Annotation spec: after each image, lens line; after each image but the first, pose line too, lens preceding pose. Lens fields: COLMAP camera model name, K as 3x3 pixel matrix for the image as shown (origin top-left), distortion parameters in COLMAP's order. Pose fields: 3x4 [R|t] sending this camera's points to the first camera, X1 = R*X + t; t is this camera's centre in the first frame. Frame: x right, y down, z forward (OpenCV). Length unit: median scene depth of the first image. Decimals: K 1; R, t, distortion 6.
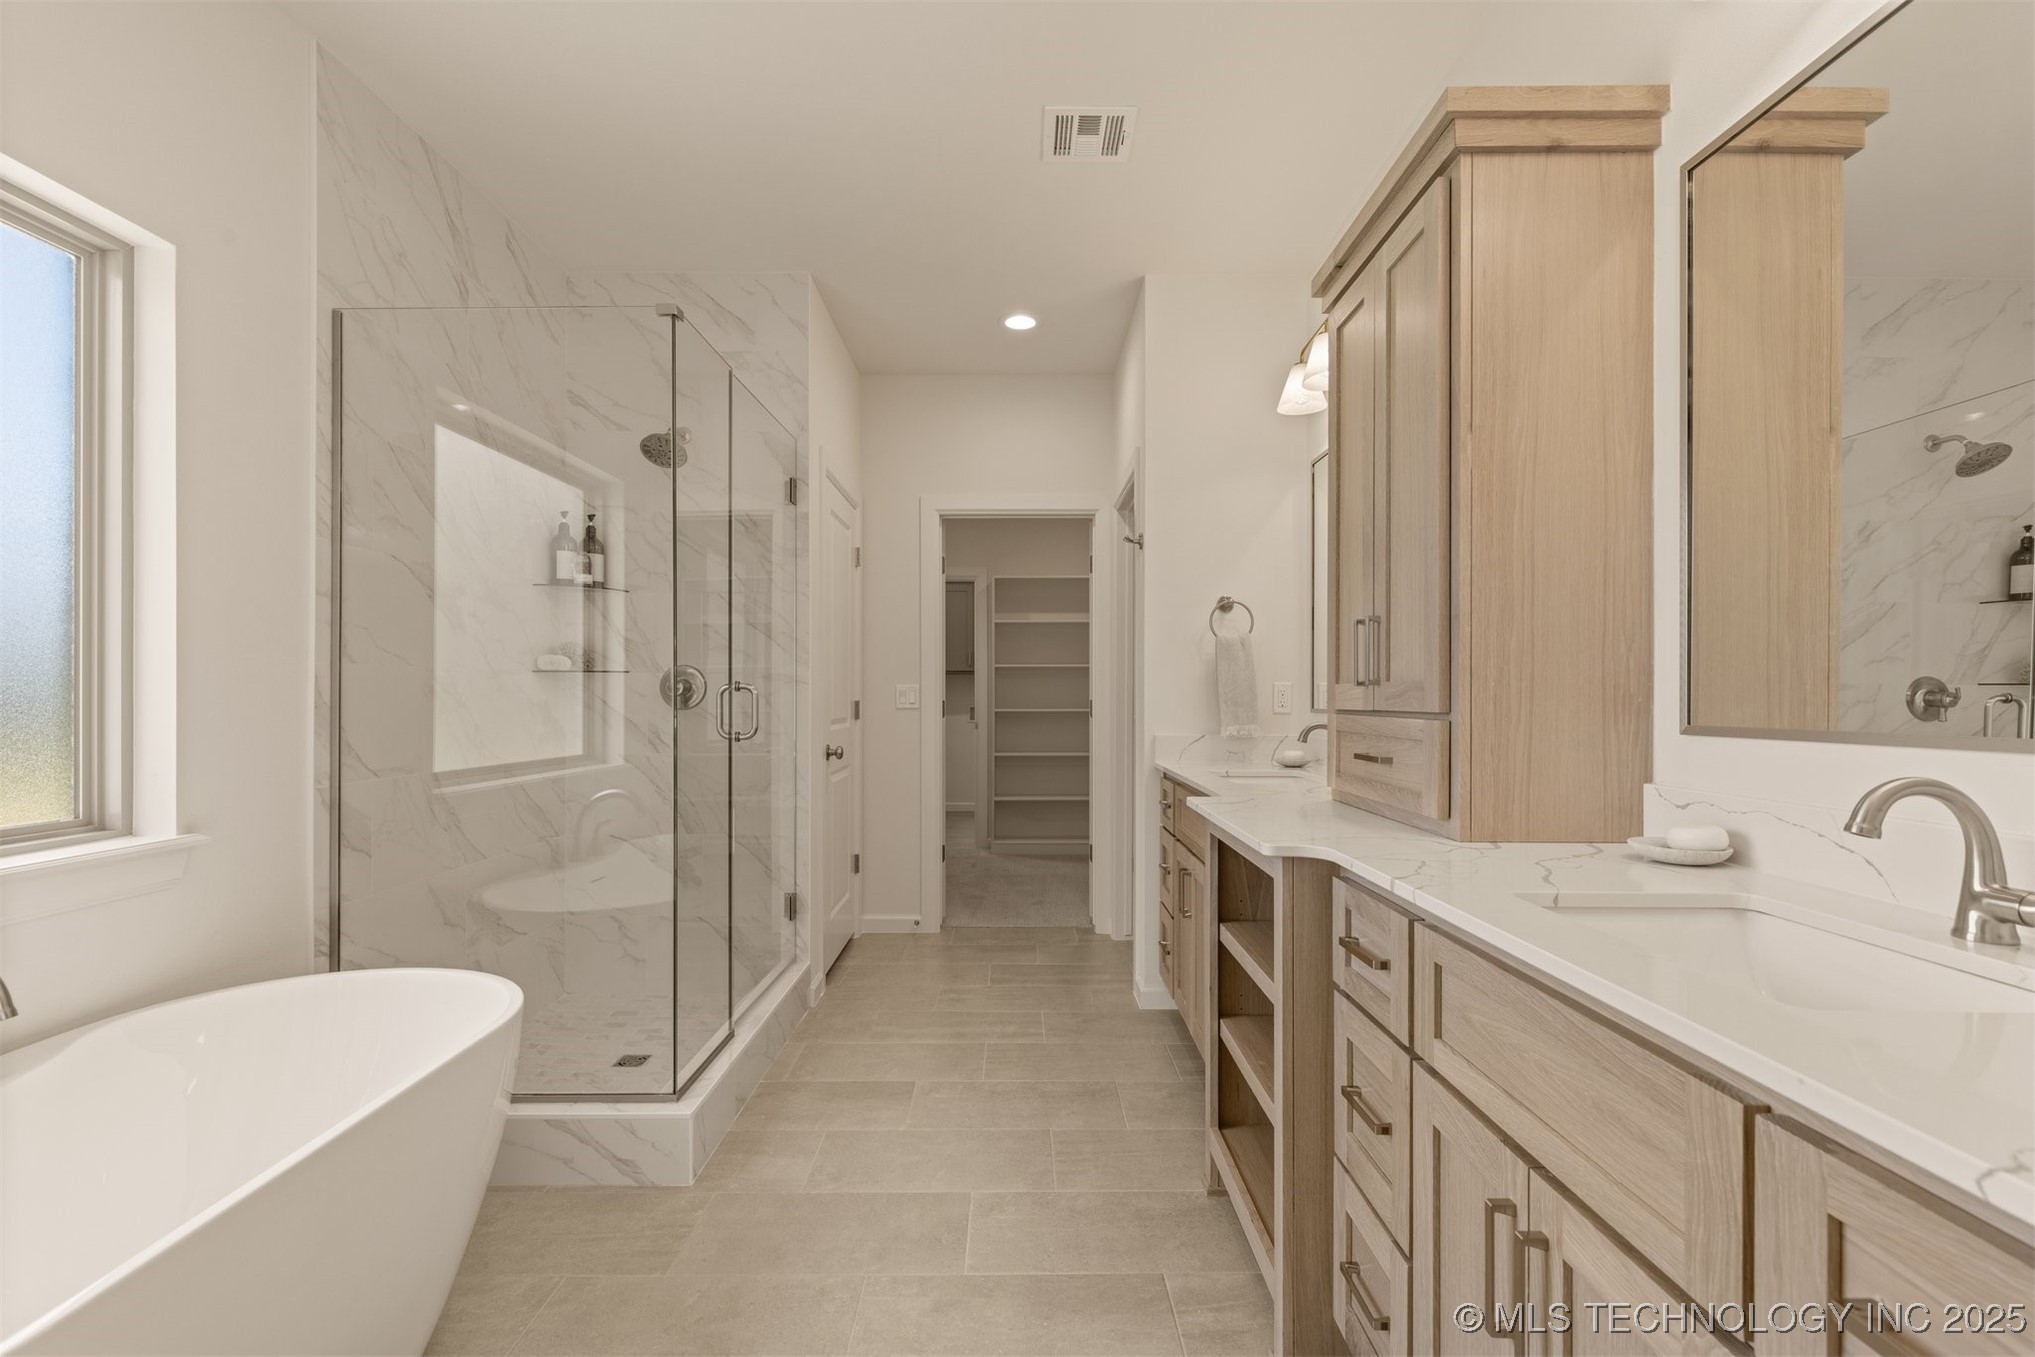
lens RADIAL K [[917.4, 0, 1016.1], [0, 917.4, 690.7], [0, 0, 1]] dist [0.007336, -0.002410]
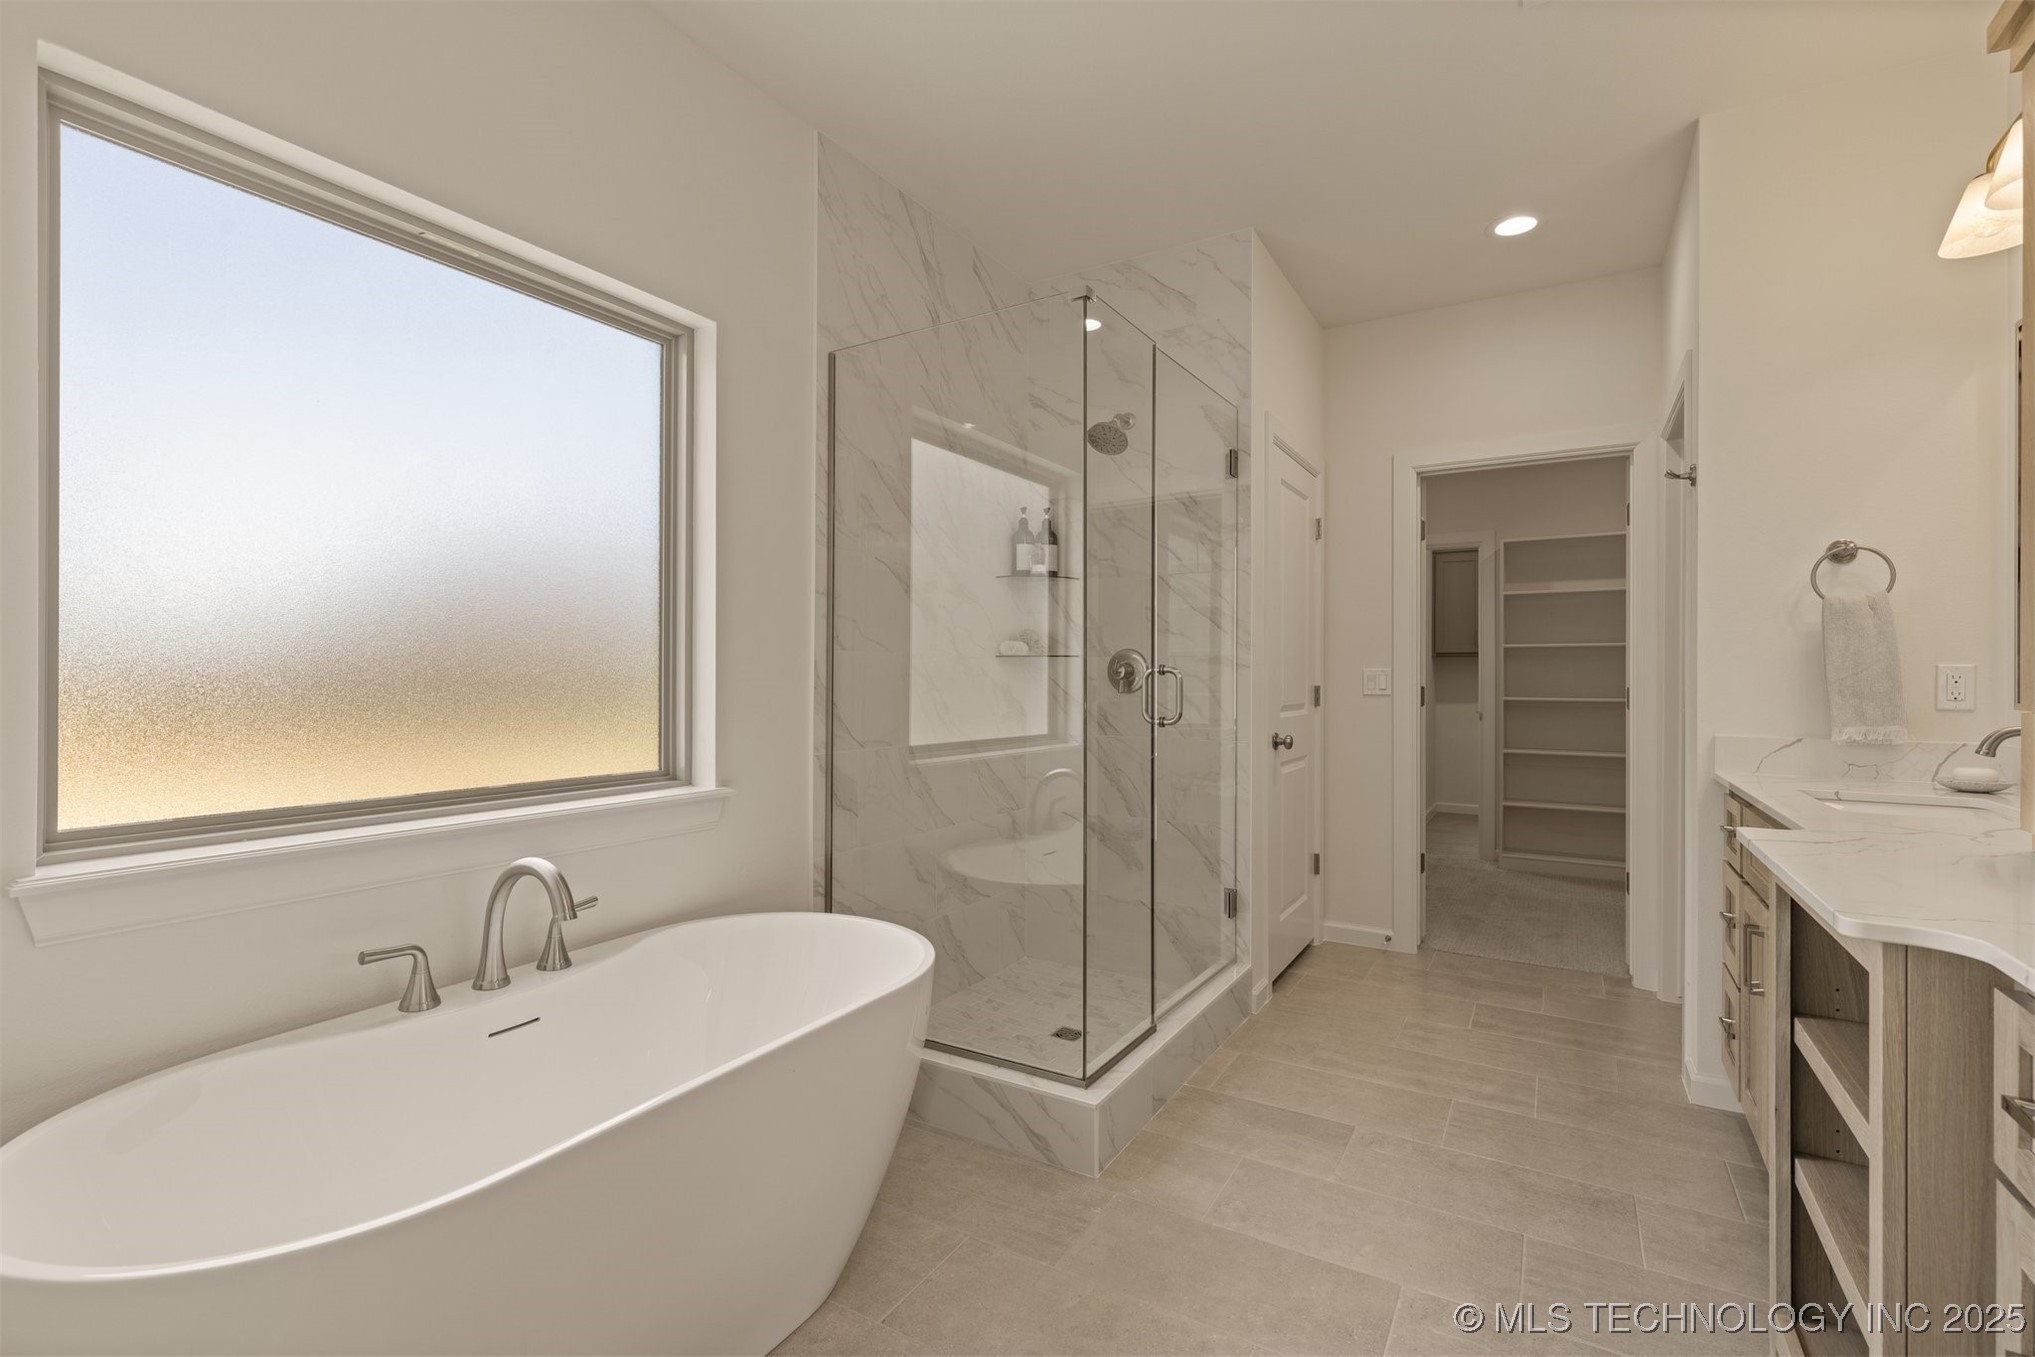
lens RADIAL K [[917.4, 0, 1011.6], [0, 917.4, 673.5], [0, 0, 1]] dist [0.007336, -0.002410]
pose [[0.855746, 0.001300, -0.517394, 0.060773], [-0.002255, 0.999997, -0.001218, 0.000482], [0.517391, 0.002209, 0.855747, 0.089400]]
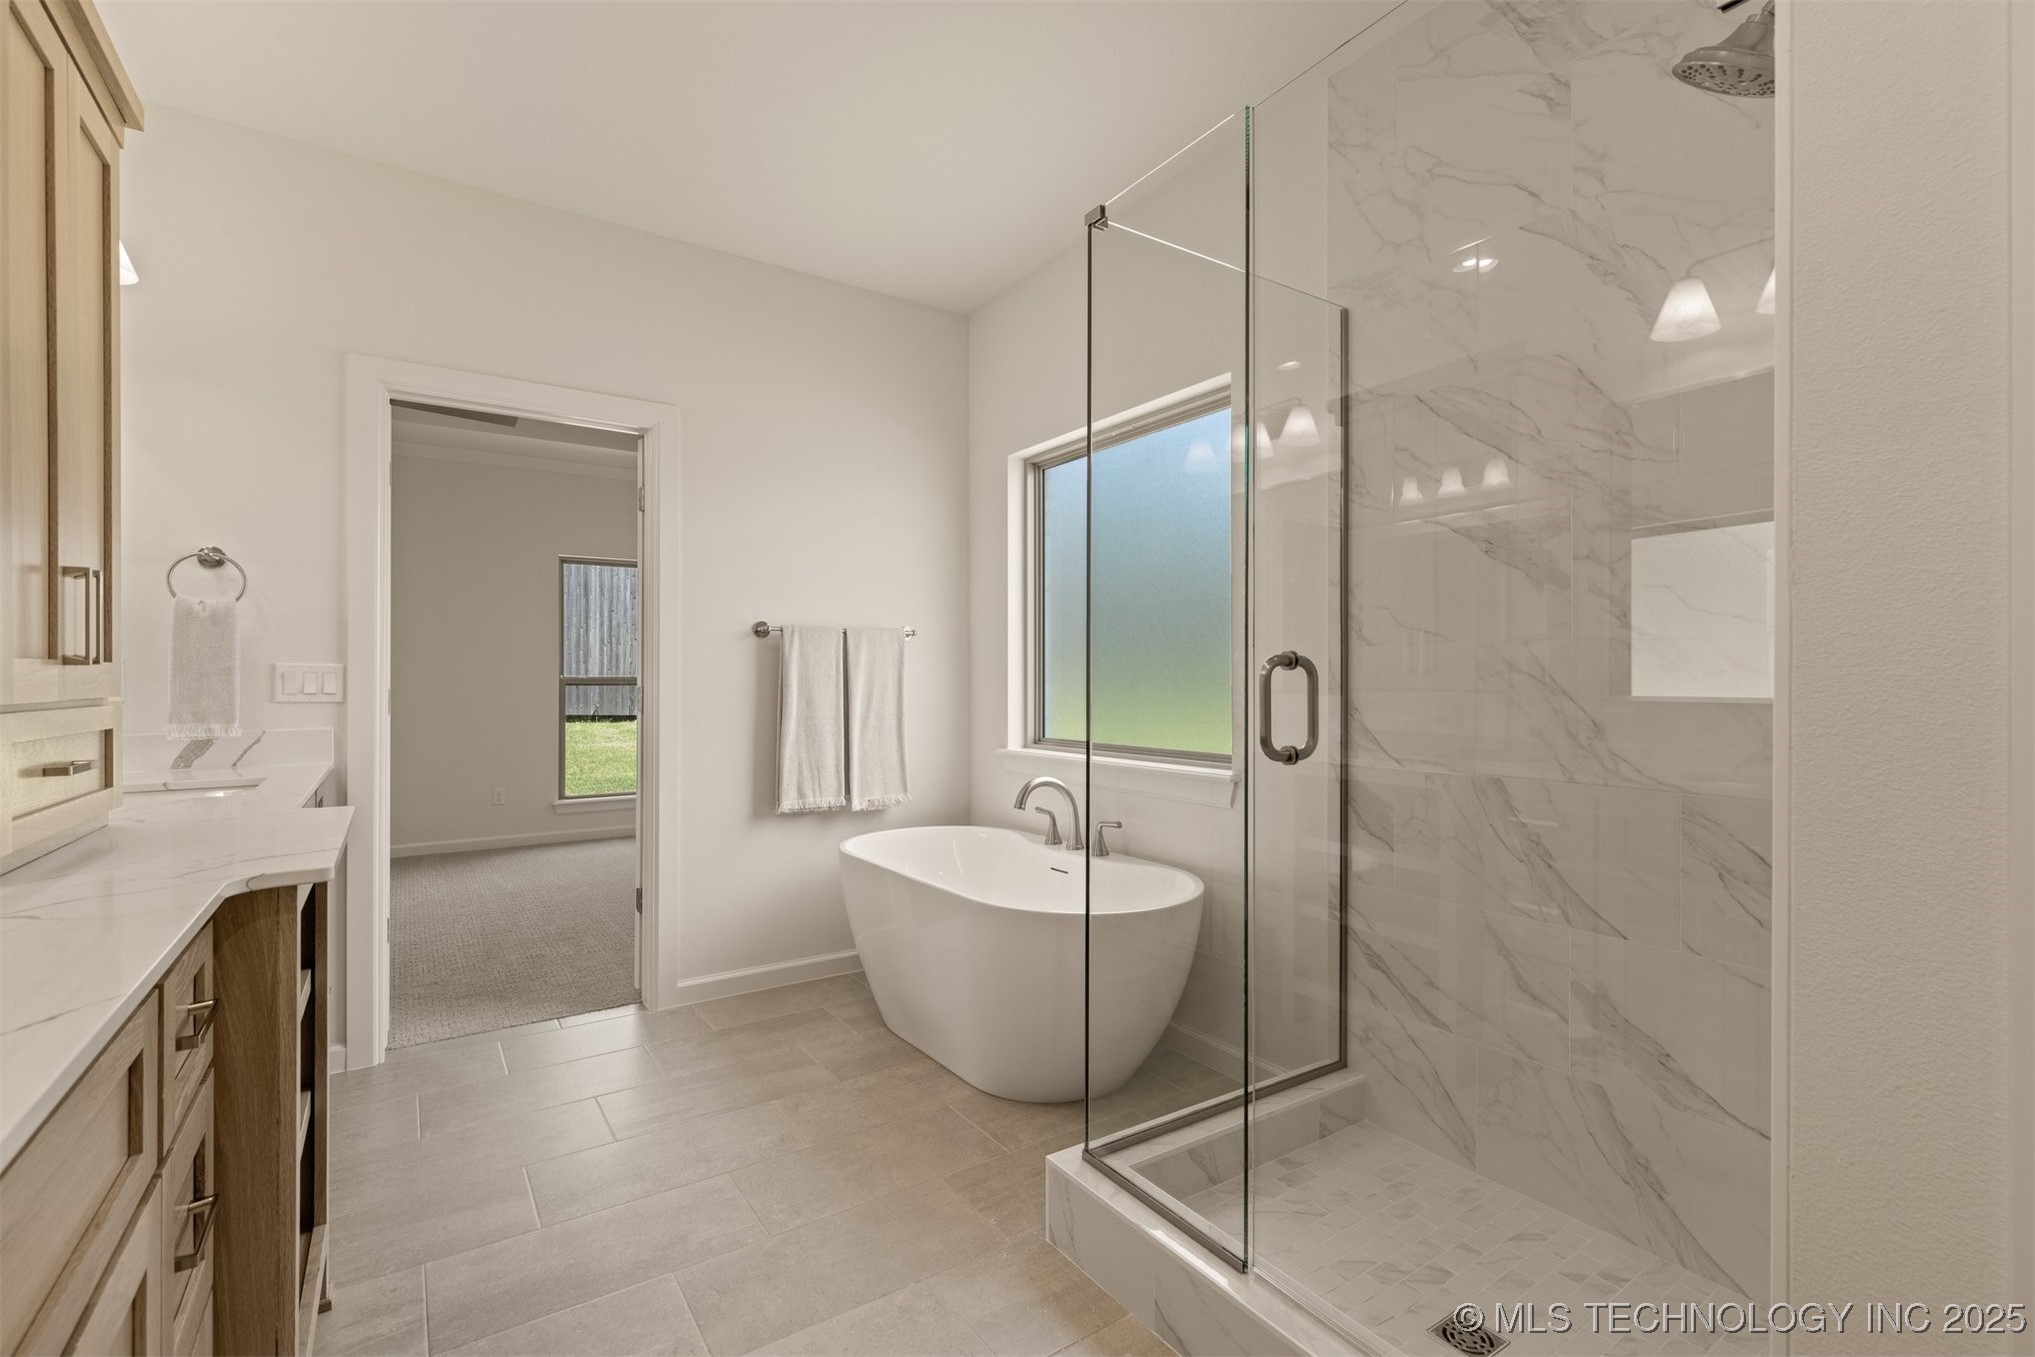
lens RADIAL K [[917.4, 0, 1014.9], [0, 917.4, 675.4], [0, 0, 1]] dist [0.007336, -0.002410]
pose [[-0.831492, -0.001966, -0.555534, 0.124243], [0.001752, 0.999979, -0.006161, 0.007011], [0.555534, -0.006097, -0.831471, 1.361680]]
